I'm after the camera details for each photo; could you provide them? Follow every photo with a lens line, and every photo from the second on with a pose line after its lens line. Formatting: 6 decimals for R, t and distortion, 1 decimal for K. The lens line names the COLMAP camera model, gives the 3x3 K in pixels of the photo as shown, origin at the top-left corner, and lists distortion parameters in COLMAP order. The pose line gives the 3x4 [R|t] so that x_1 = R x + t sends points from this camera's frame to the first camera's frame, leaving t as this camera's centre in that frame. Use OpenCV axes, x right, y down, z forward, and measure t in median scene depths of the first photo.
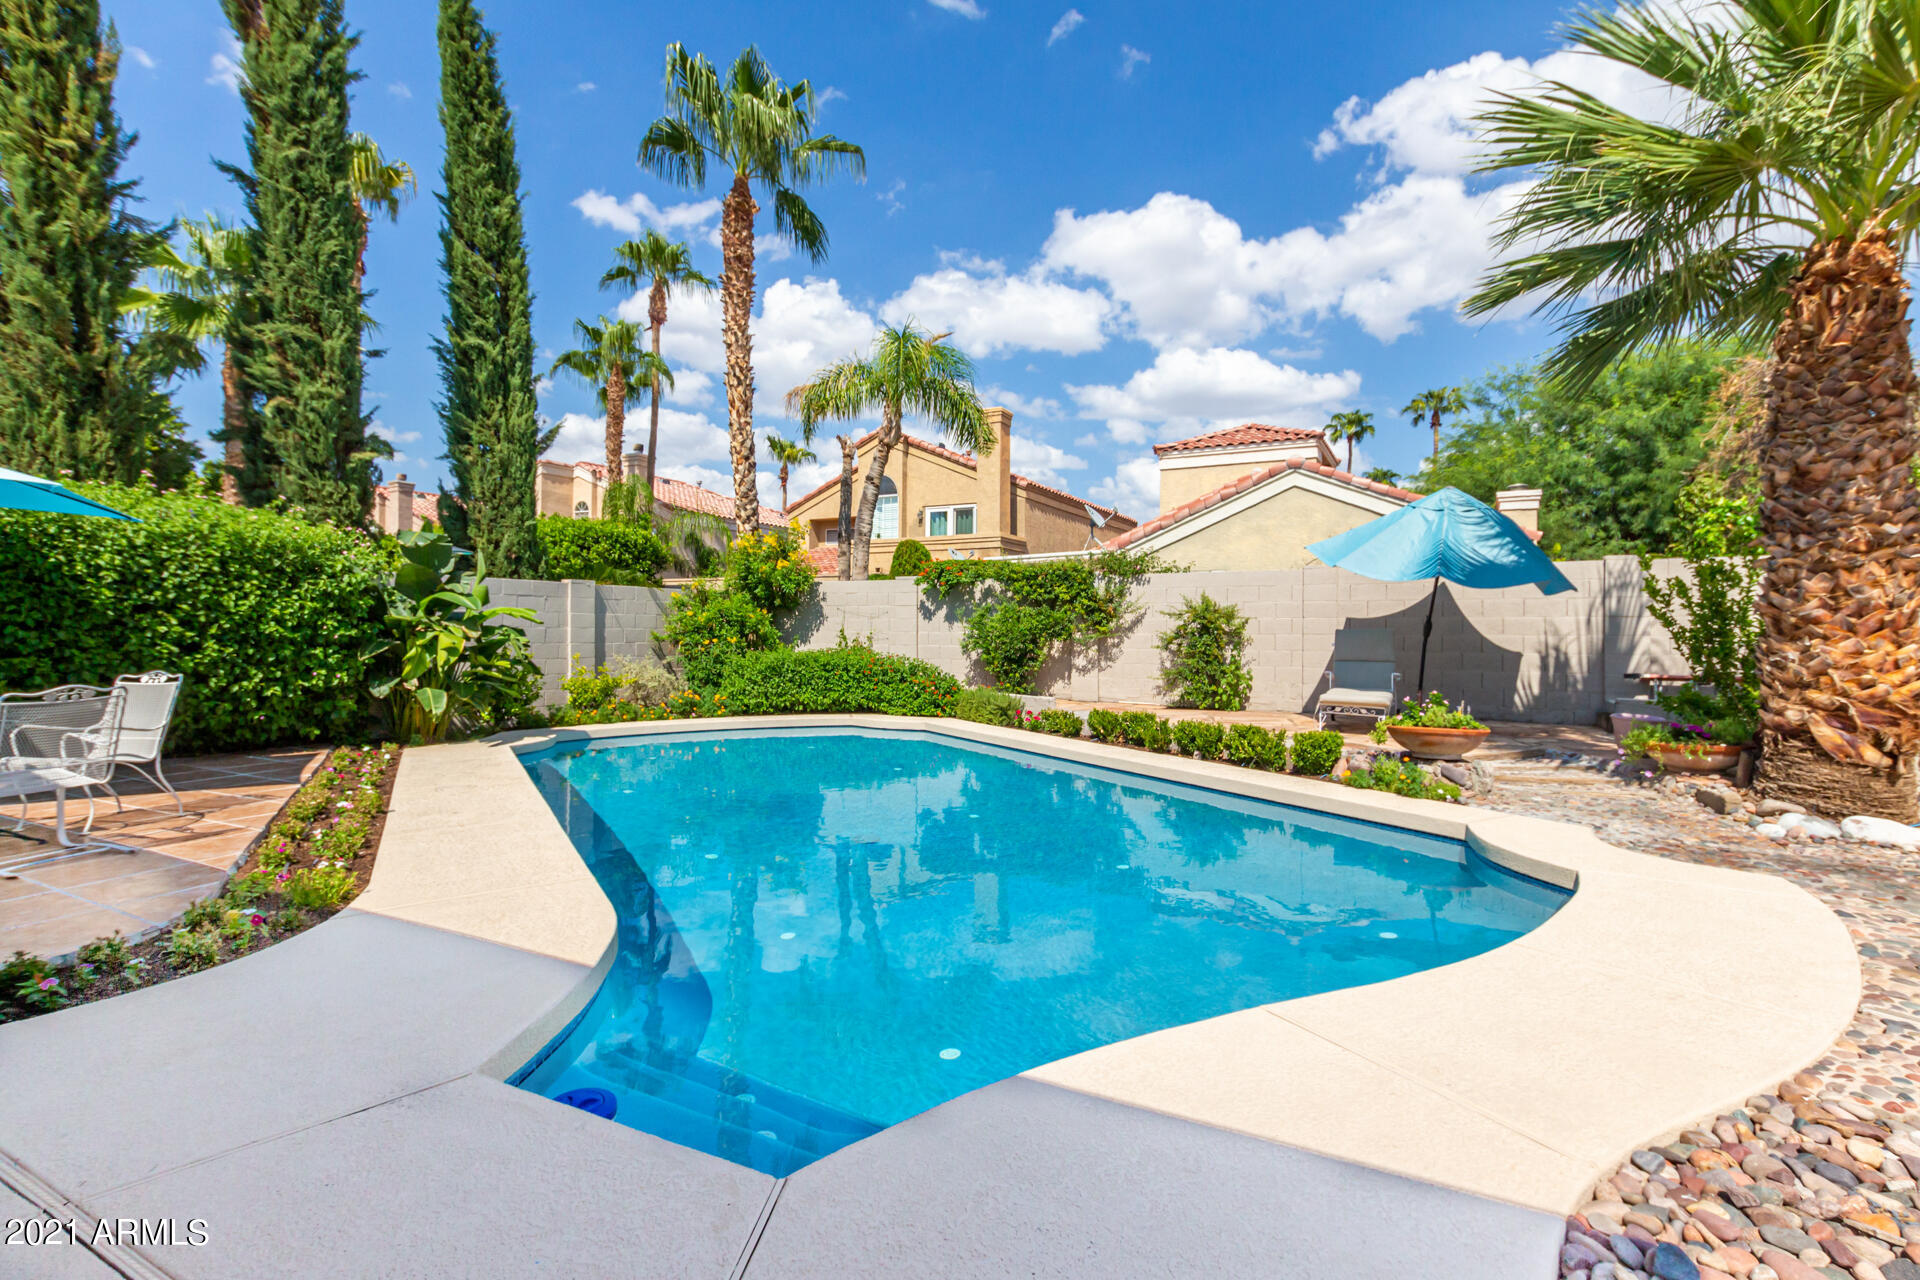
lens RADIAL K [[877.7, 0, 970.6], [0, 877.7, 636.0], [0, 0, 1]] dist [0.002487, 0.000119]
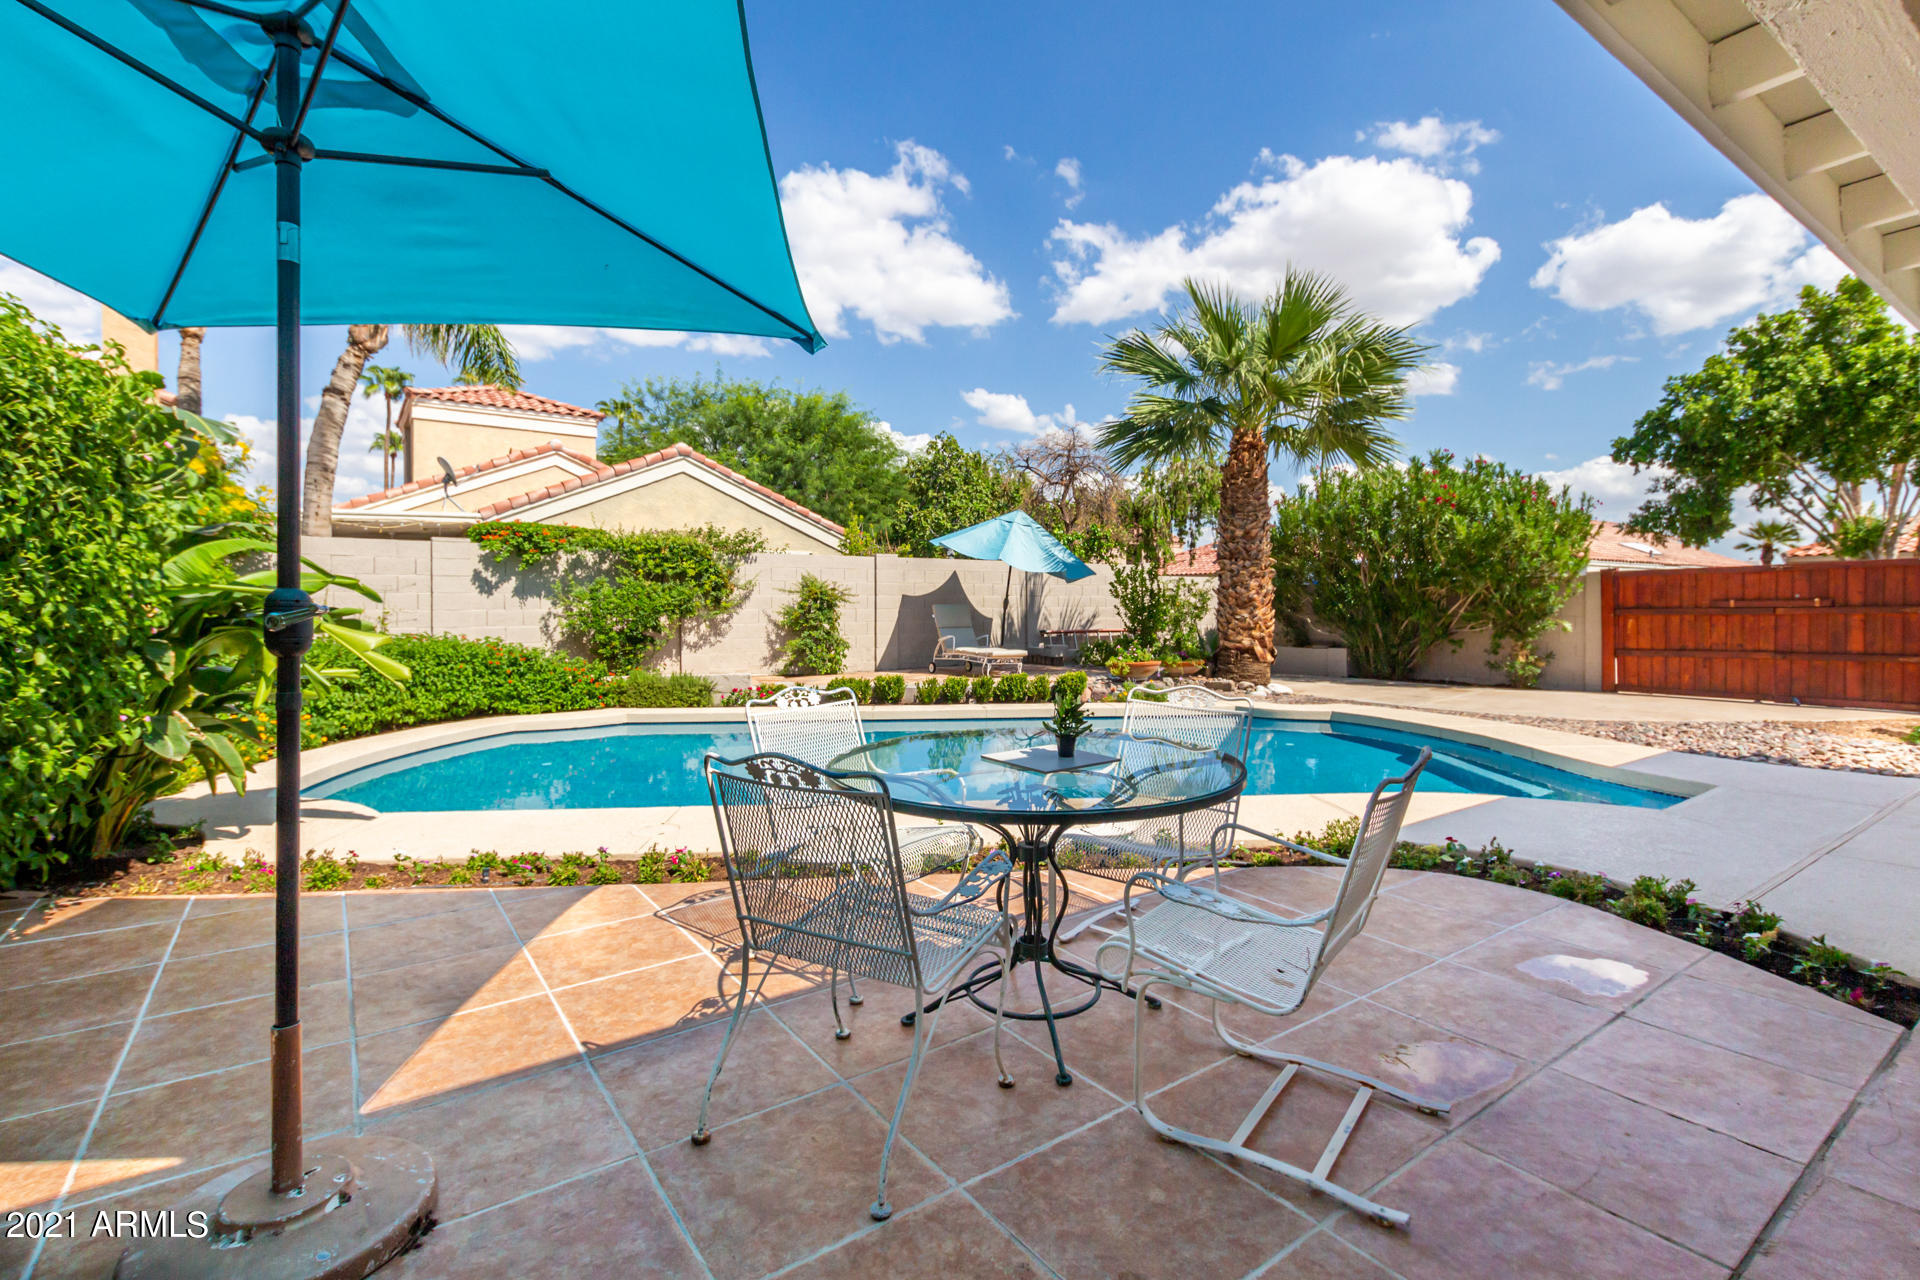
lens RADIAL K [[876.1, 0, 956.2], [0, 876.1, 601.4], [0, 0, 1]] dist [0.000959, -0.000065]
pose [[0.466213, -0.002112, 0.884670, -0.612132], [0.010172, 0.999944, -0.002973, -0.006176], [-0.884614, 0.010385, 0.466208, 0.283636]]
